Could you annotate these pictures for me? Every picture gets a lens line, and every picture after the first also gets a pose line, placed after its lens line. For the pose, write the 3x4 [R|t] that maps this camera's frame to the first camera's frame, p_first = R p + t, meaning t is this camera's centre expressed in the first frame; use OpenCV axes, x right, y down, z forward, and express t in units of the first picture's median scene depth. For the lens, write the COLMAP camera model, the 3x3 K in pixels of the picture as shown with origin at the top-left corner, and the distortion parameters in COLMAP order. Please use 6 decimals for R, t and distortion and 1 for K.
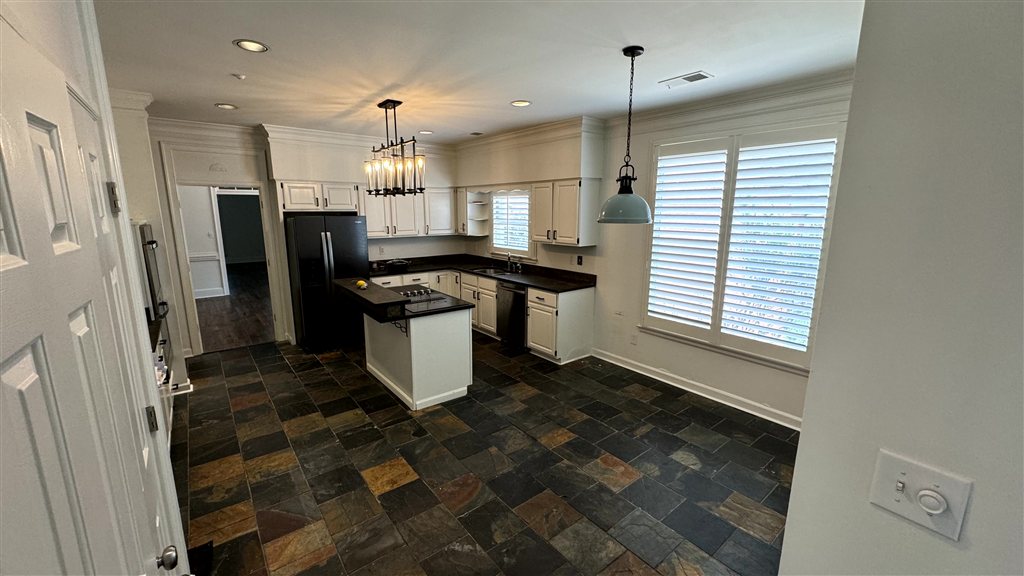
lens RADIAL K [[405.1, 0, 511.0], [0, 405.1, 287.1], [0, 0, 1]] dist [-0.001339, -0.000192]
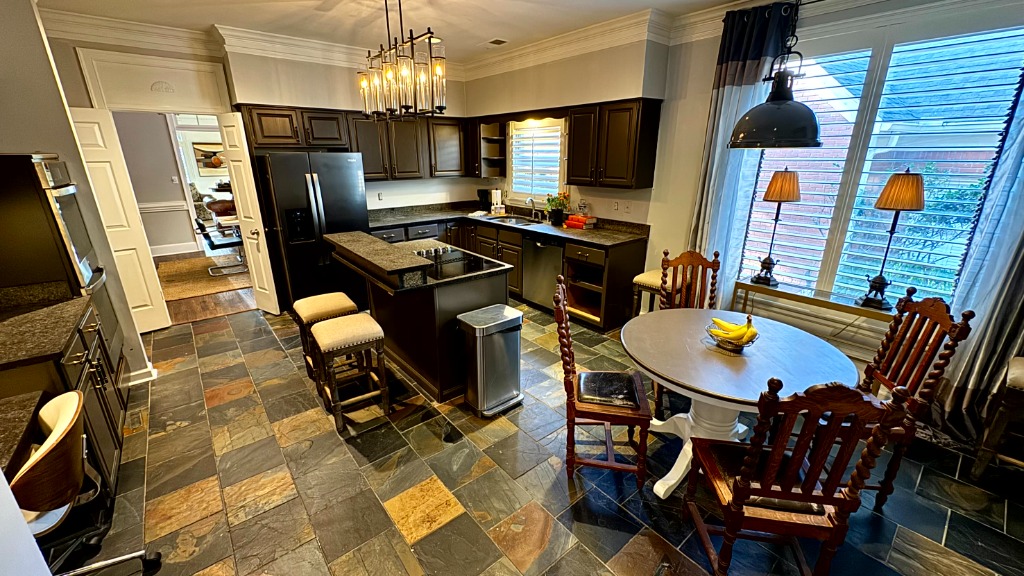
lens RADIAL K [[405.1, 0, 512.7], [0, 405.1, 288.1], [0, 0, 1]] dist [-0.001339, -0.000192]
pose [[0.999723, -0.010982, 0.020829, -0.121290], [0.008213, 0.991655, 0.128655, -0.017010], [-0.022068, -0.128448, 0.991471, 0.260115]]
